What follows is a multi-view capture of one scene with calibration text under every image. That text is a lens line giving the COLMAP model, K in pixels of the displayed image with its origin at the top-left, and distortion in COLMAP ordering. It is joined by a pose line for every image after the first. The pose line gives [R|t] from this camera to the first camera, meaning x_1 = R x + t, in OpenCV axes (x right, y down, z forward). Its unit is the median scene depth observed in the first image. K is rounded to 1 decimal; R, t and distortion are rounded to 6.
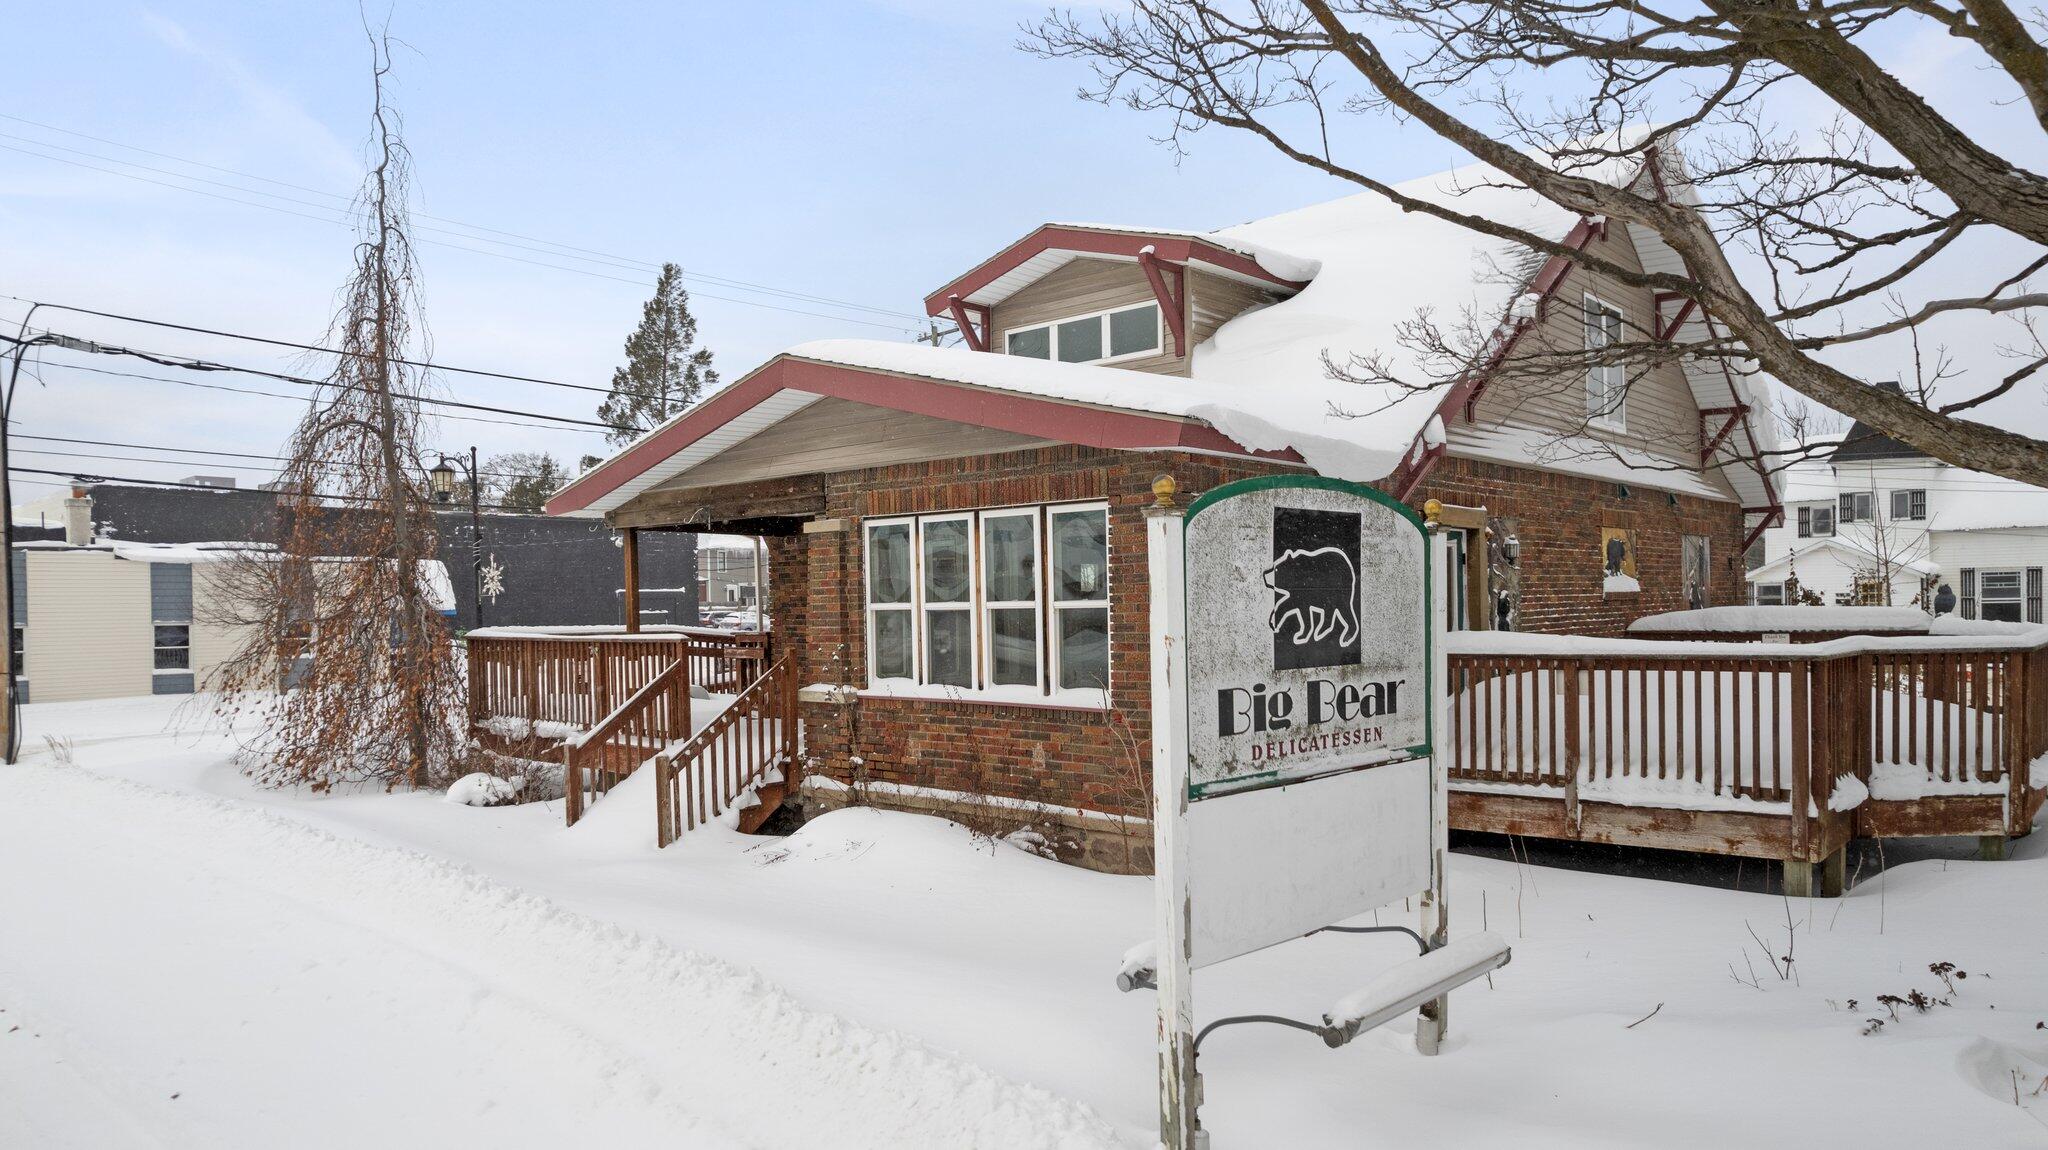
lens RADIAL K [[1328.3, 0, 1025.9], [0, 1328.3, 616.0], [0, 0, 1]] dist [-0.041533, 0.003165]
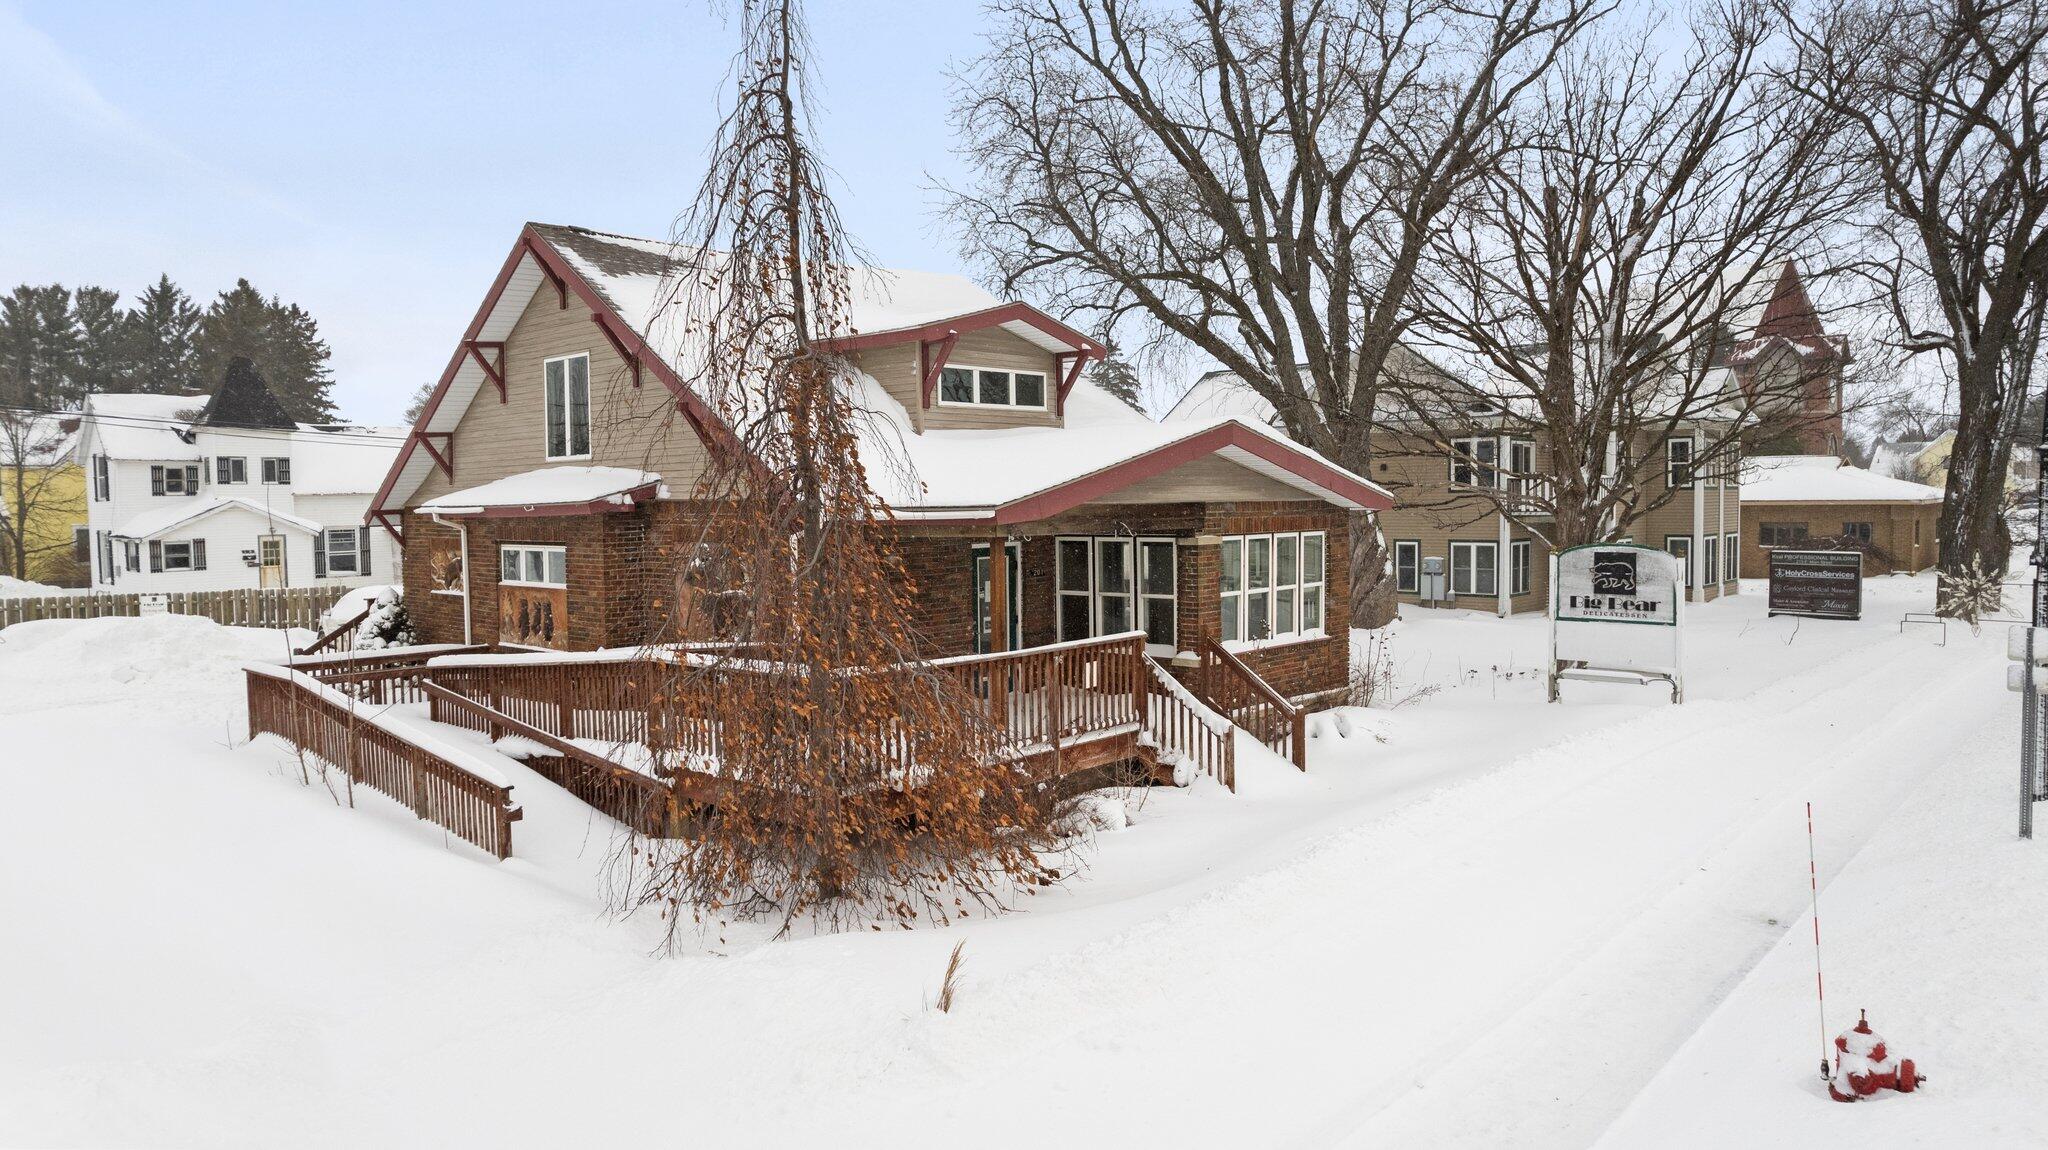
lens RADIAL K [[1316.7, 0, 981.7], [0, 1316.7, 562.5], [0, 0, 1]] dist [-0.004390, 0.050811]
pose [[0.034952, -0.035904, 0.998744, -1.610963], [0.026923, 0.999026, 0.034972, -0.103241], [-0.999026, 0.025667, 0.035885, 1.232673]]
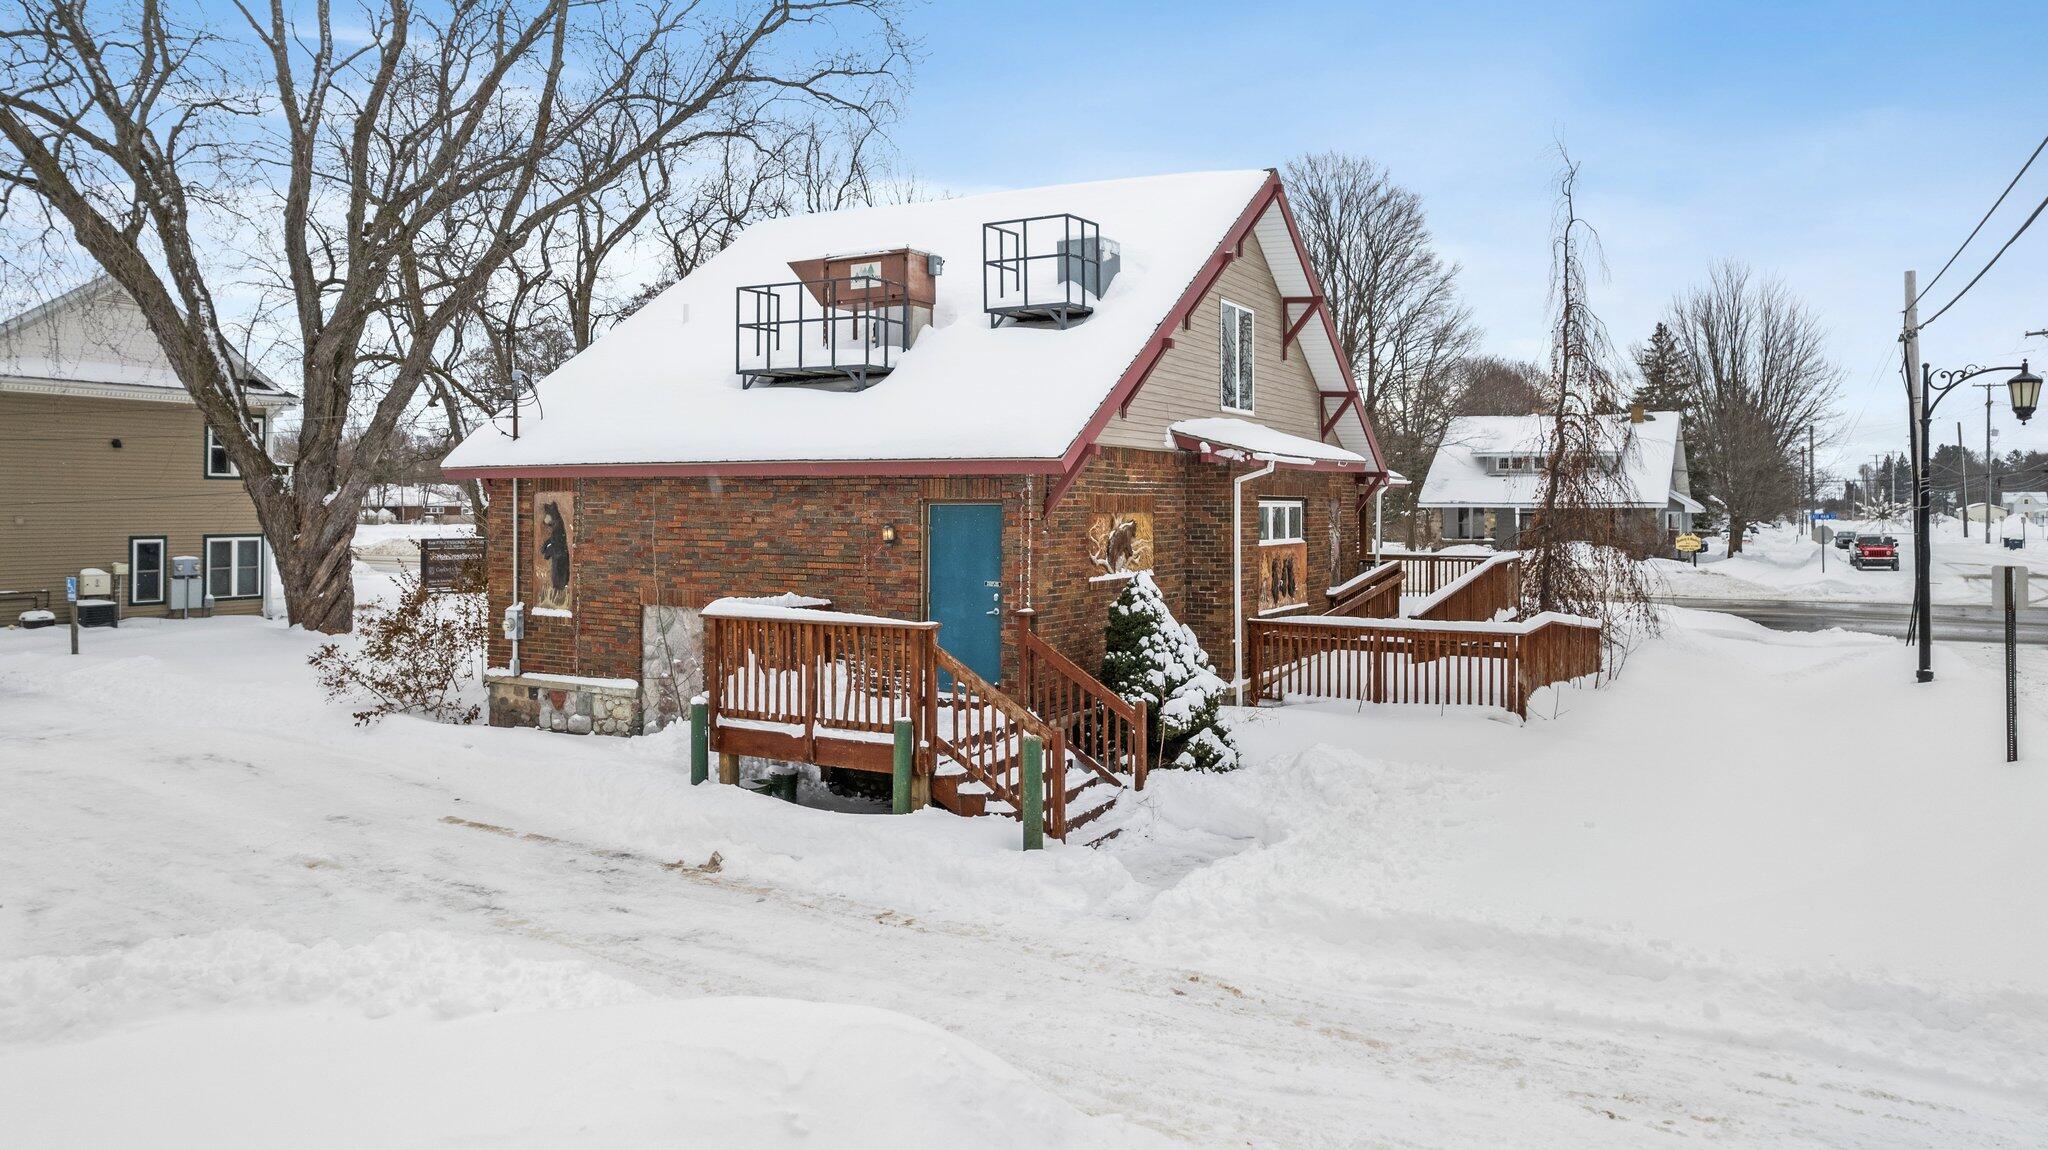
lens RADIAL K [[1370.7, 0, 1021.6], [0, 1370.7, 494.4], [0, 0, 1]] dist [-0.035326, 0.002788]
pose [[-0.973200, 0.009165, -0.229780, 0.713566], [0.008092, 0.999952, 0.005610, -0.101585], [0.229820, 0.003600, -0.973227, 3.391859]]
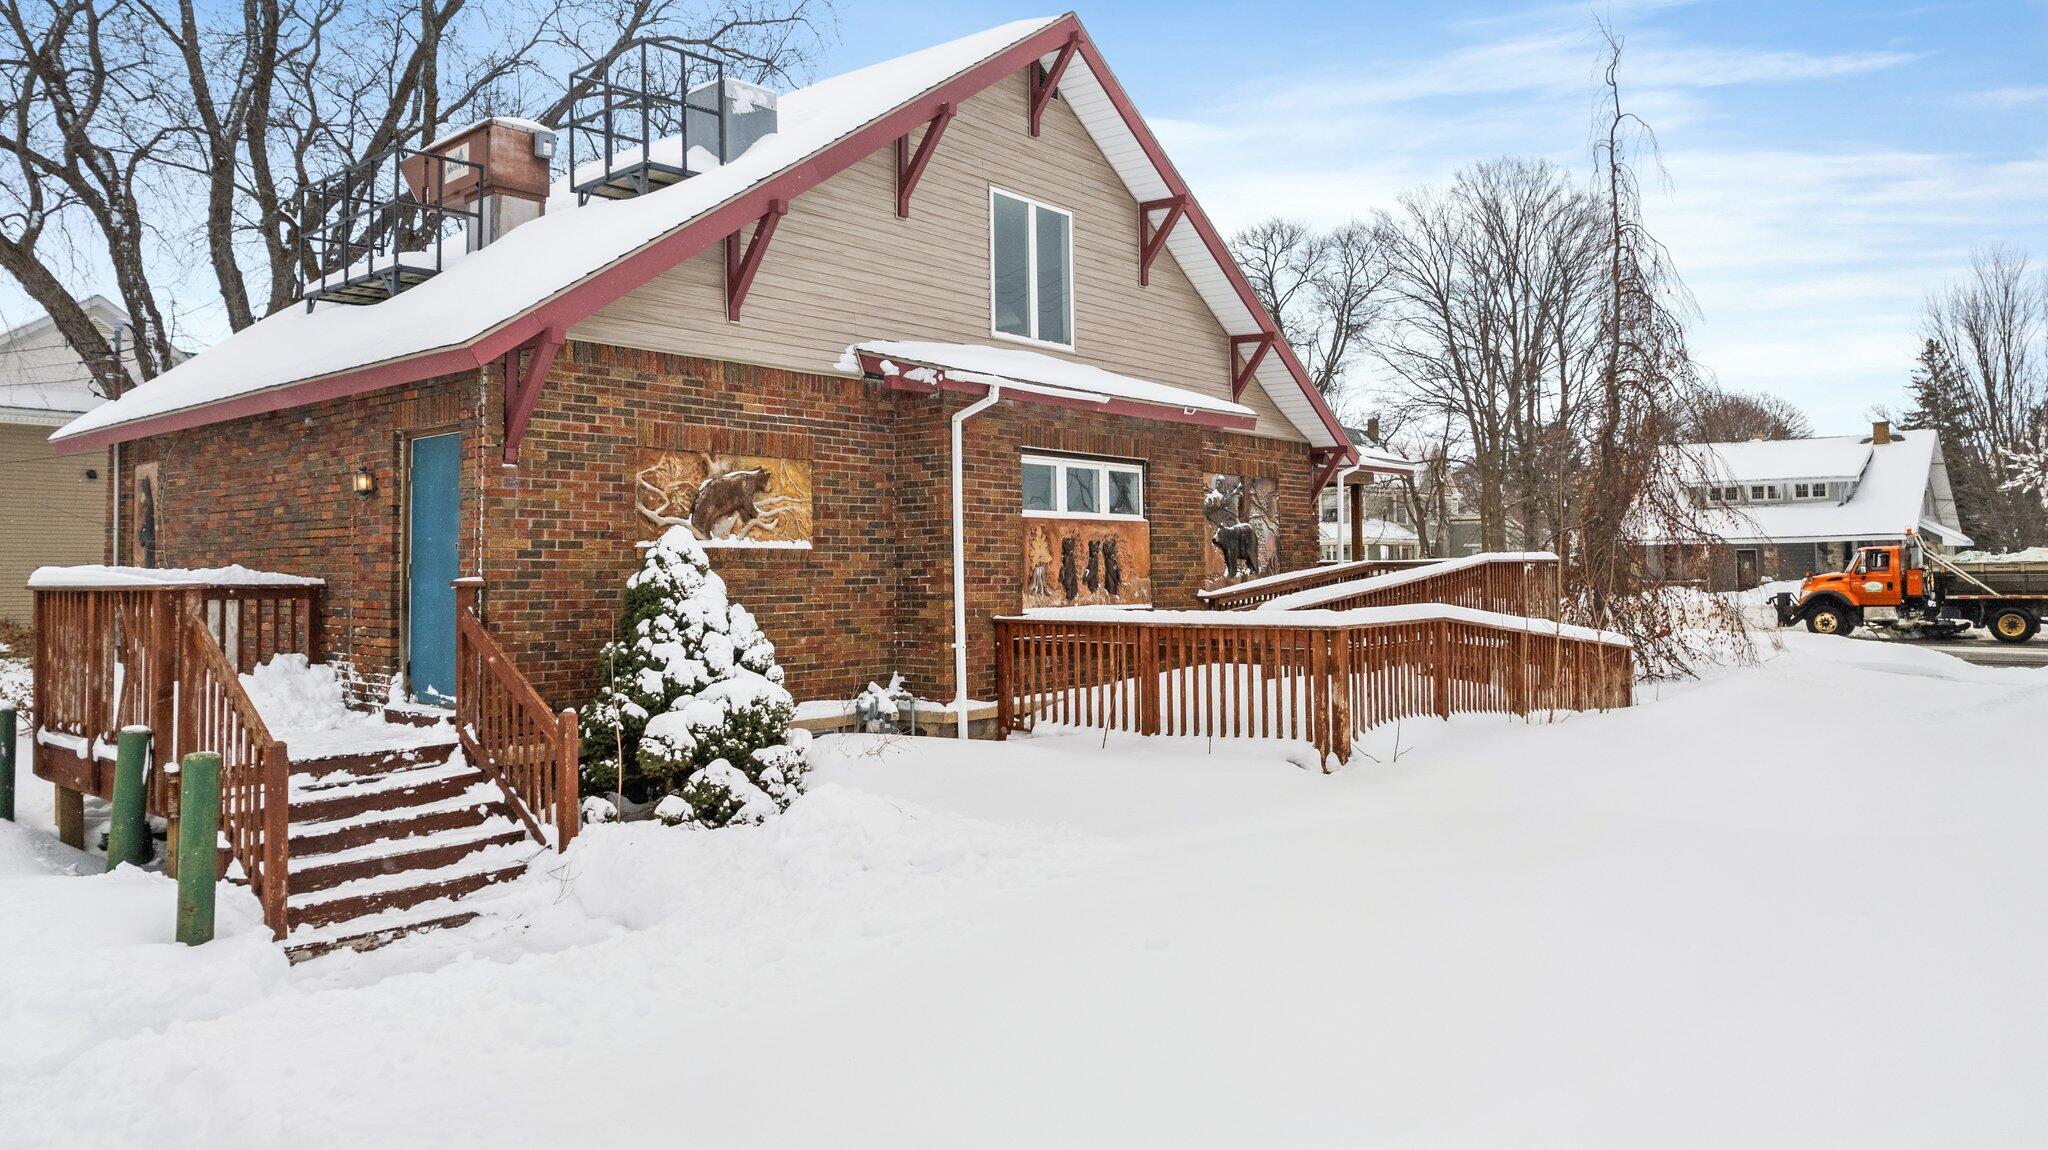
lens RADIAL K [[1349.5, 0, 1027.1], [0, 1349.5, 514.5], [0, 0, 1]] dist [-0.041381, 0.023361]
pose [[-0.998520, 0.021678, -0.049875, 0.140313], [0.023251, 0.999243, -0.031177, 0.001386], [0.049162, -0.032291, -0.998269, 3.031502]]
